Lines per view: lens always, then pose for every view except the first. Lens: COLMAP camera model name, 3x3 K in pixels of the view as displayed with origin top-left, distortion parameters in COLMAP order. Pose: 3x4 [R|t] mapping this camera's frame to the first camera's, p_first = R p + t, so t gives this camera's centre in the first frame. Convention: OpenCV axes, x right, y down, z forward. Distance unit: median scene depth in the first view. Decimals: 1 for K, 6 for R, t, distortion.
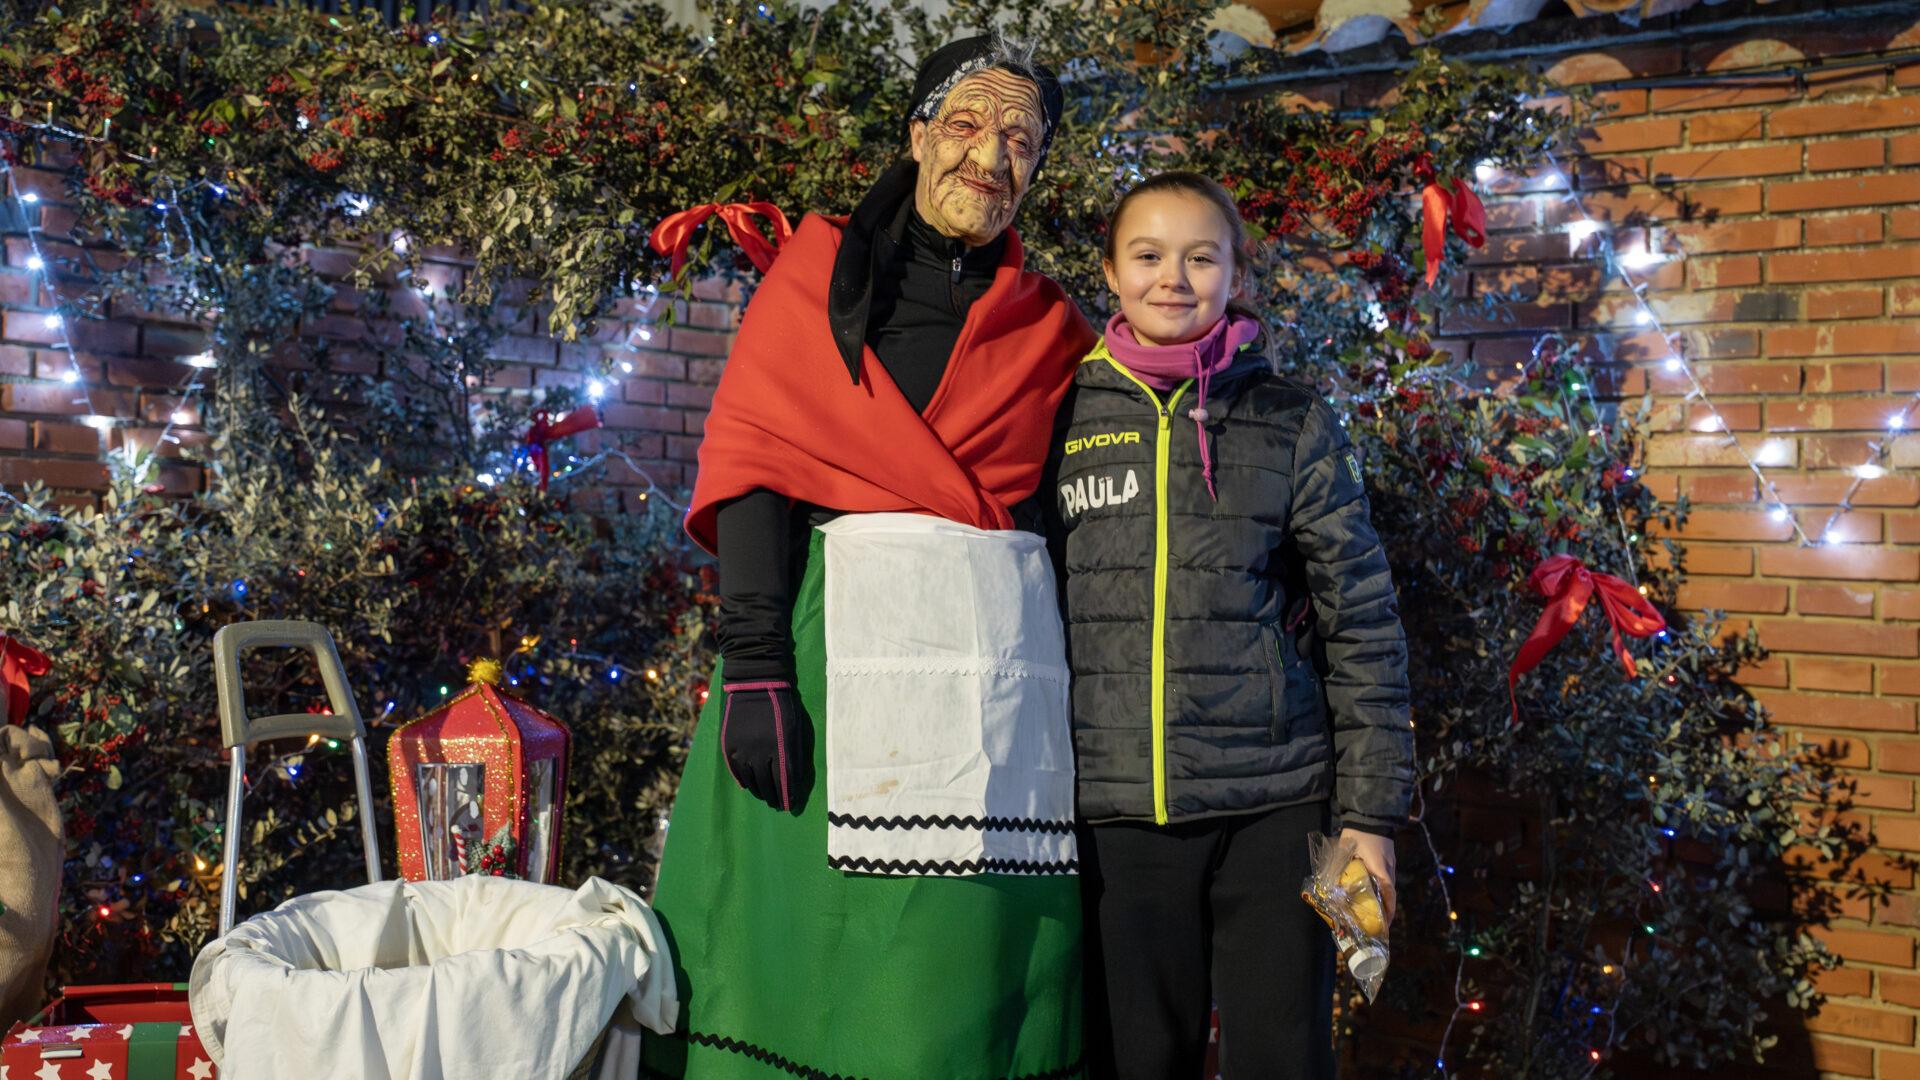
lens RADIAL K [[2565.5, 0, 969.4], [0, 2565.5, 479.5], [0, 0, 1]] dist [0.106565, 0.000000]
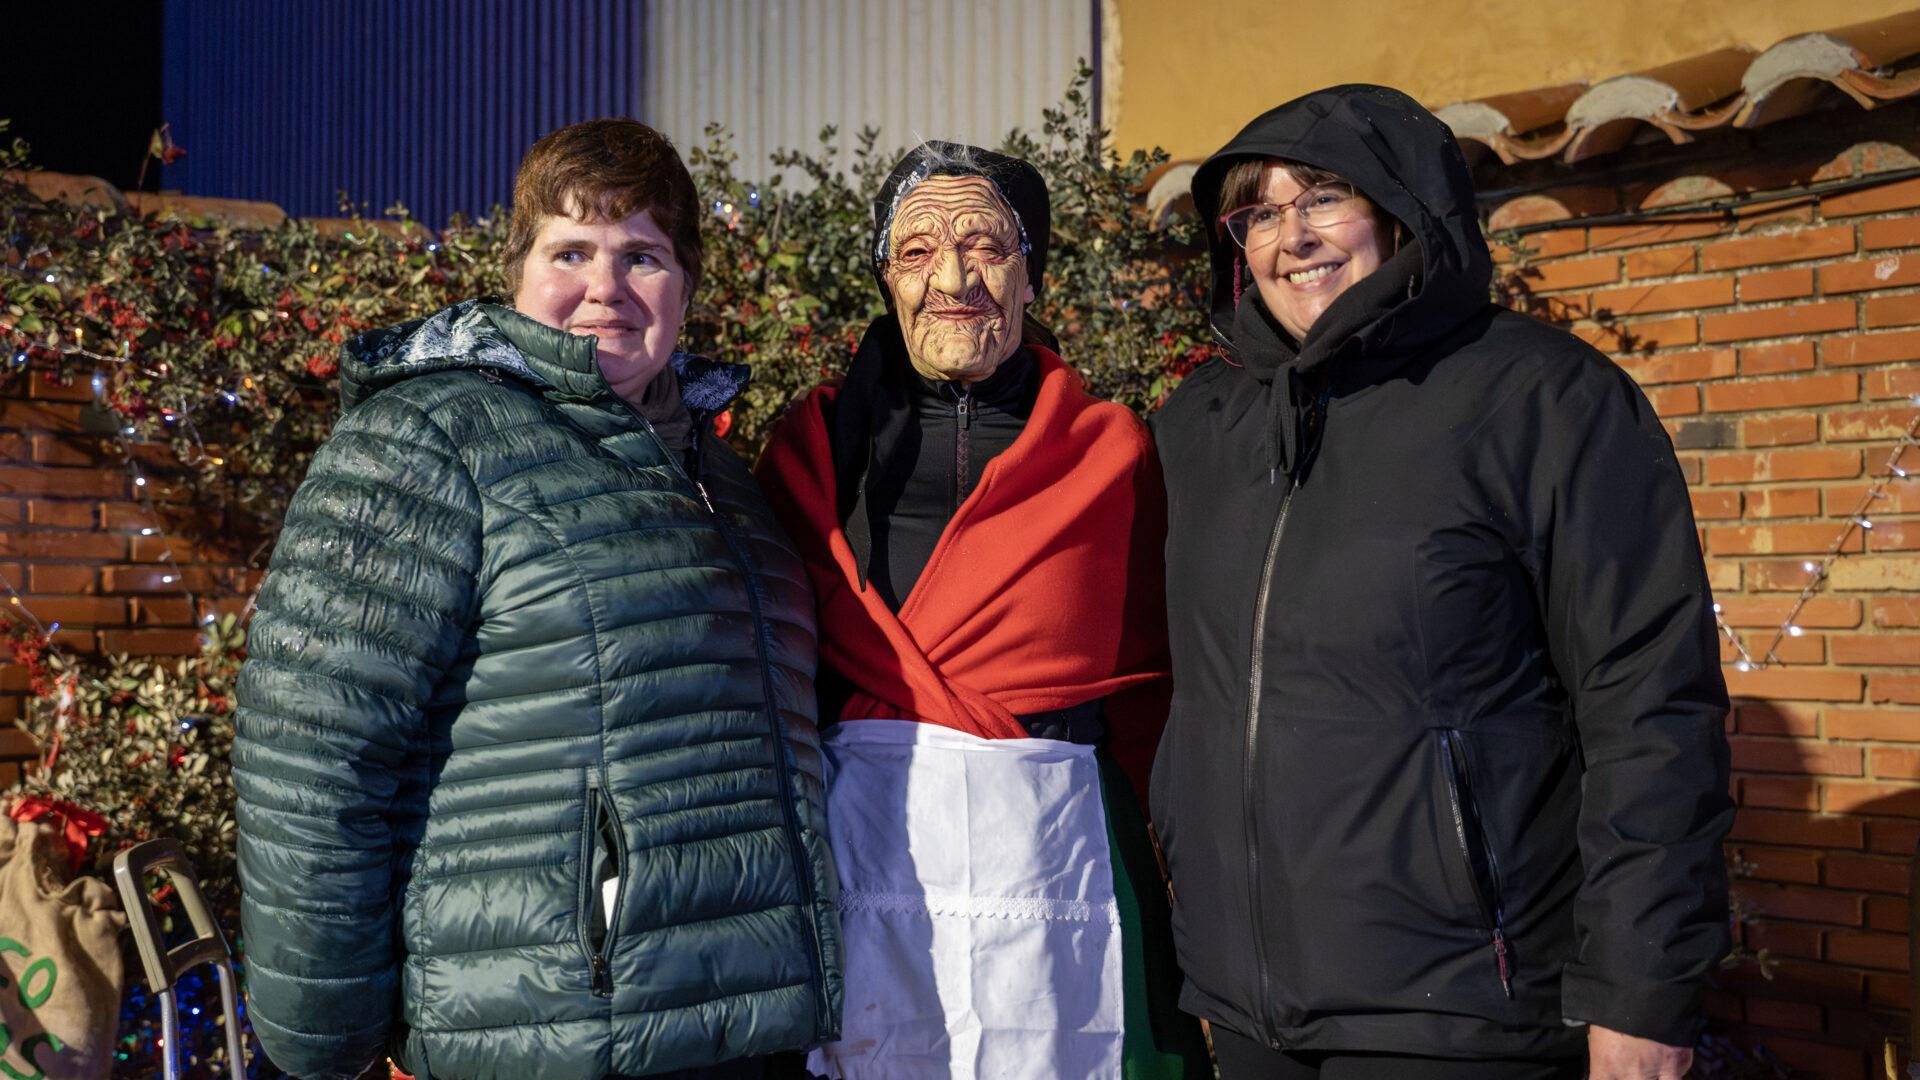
lens RADIAL K [[2163.9, 0, 871.2], [0, 2163.9, 568.0], [0, 0, 1]] dist [0.013560, 0.000000]
pose [[0.990075, -0.033867, -0.136400, 0.095873], [0.034941, 0.999374, 0.005486, -0.030424], [0.136129, -0.010197, 0.990639, 0.102264]]
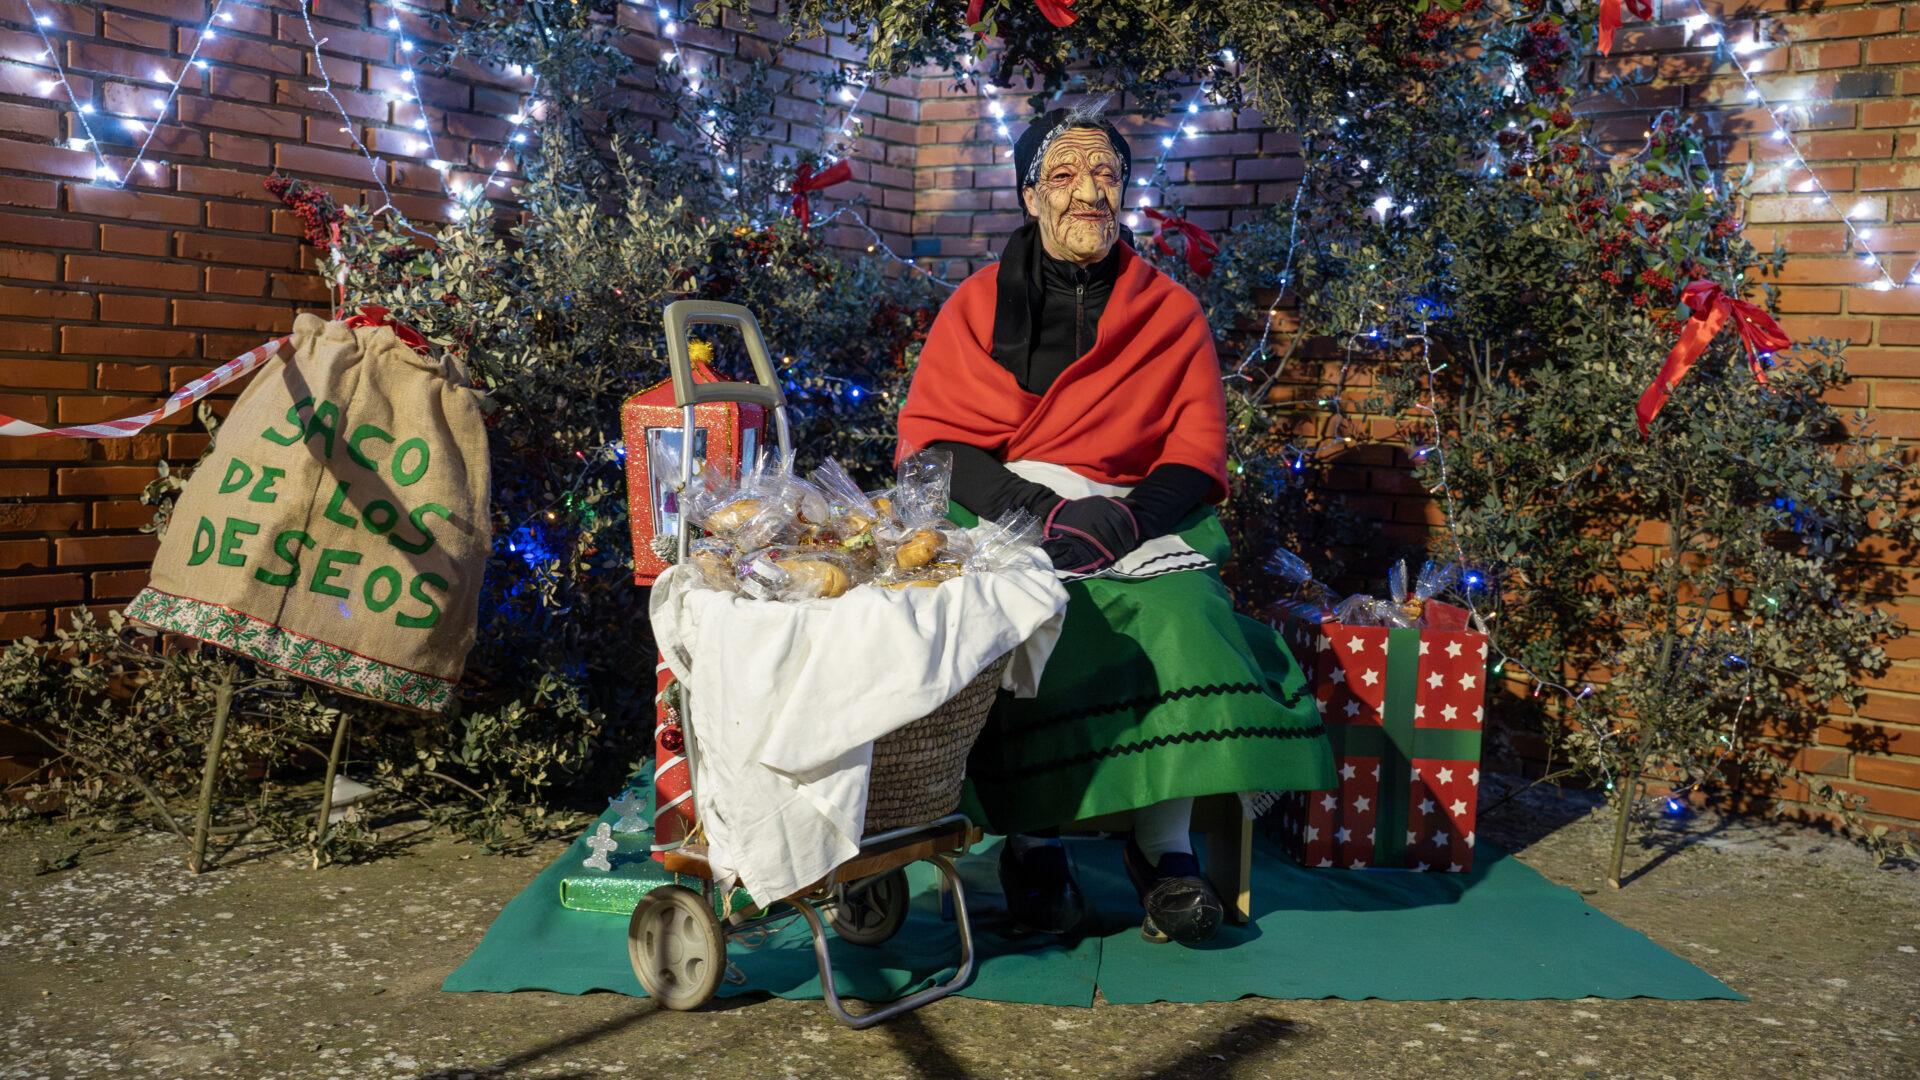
lens RADIAL K [[2036.2, 0, 961.8], [0, 2036.2, 471.4], [0, 0, 1]] dist [0.034792, 0.000000]
pose [[0.999769, 0.015450, 0.014954, -0.115383], [-0.016446, 0.997485, 0.068939, 0.051825], [-0.013851, -0.069169, 0.997509, 0.061472]]
